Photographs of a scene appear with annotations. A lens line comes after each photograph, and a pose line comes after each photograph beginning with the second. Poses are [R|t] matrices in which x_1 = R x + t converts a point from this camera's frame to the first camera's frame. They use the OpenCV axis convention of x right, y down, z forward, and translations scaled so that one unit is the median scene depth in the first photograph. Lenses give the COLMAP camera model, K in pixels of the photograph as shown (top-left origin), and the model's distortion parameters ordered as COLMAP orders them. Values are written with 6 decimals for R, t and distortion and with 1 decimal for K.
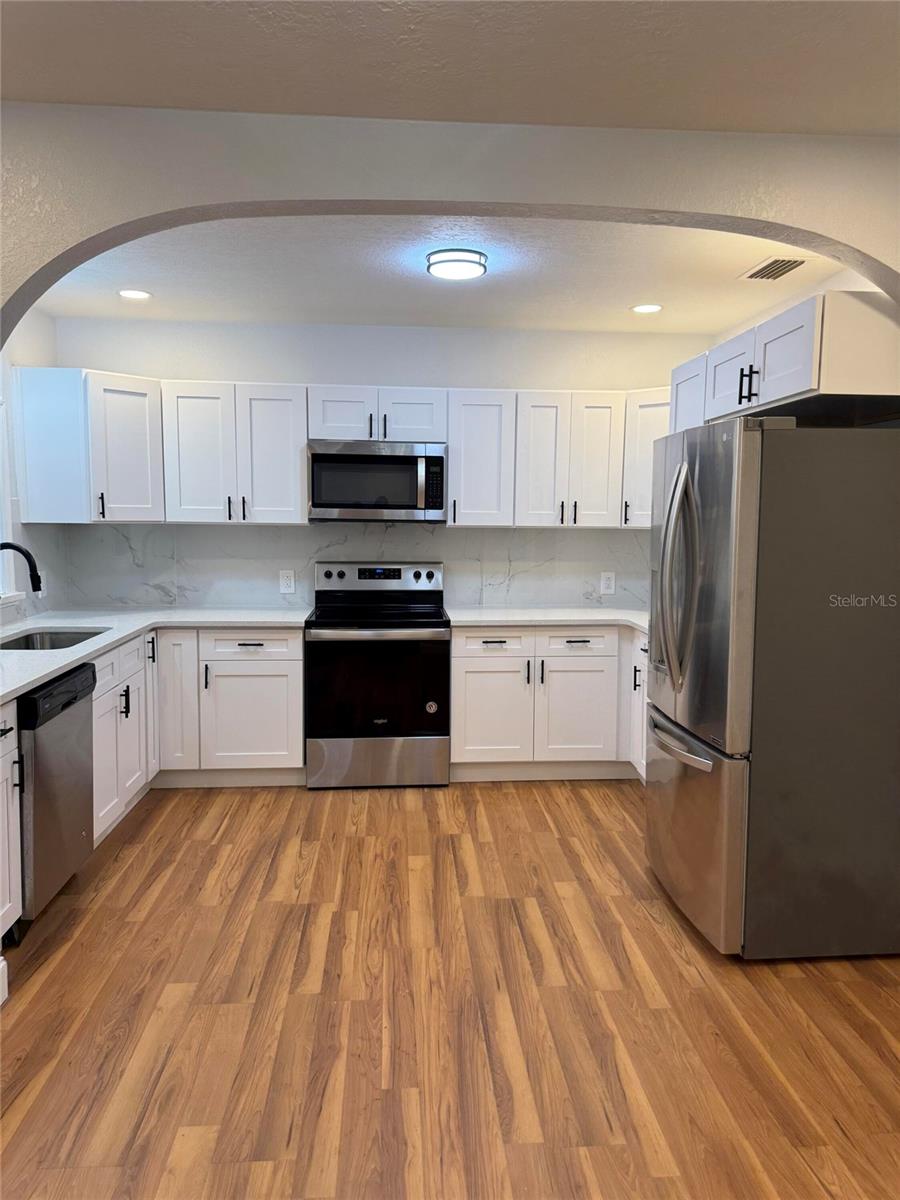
lens RADIAL K [[840.0, 0, 456.2], [0, 840.0, 596.5], [0, 0, 1]] dist [0.128722, -0.158086]
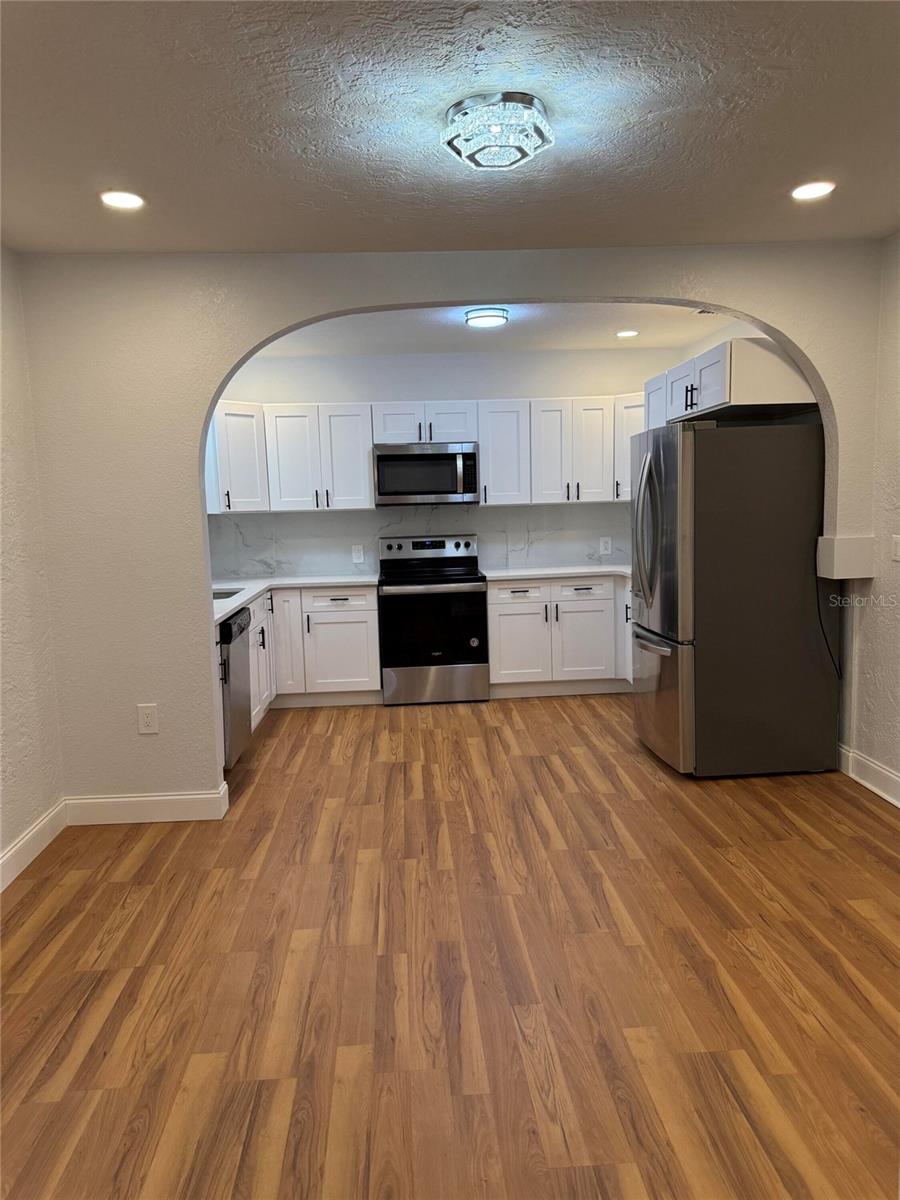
lens RADIAL K [[837.7, 0, 443.6], [0, 837.7, 605.7], [0, 0, 1]] dist [0.129947, -0.224933]
pose [[0.998925, -0.037206, -0.027649, -0.039903], [0.037833, 0.999031, 0.022500, 0.043225], [0.026785, -0.023521, 0.999364, -0.335347]]
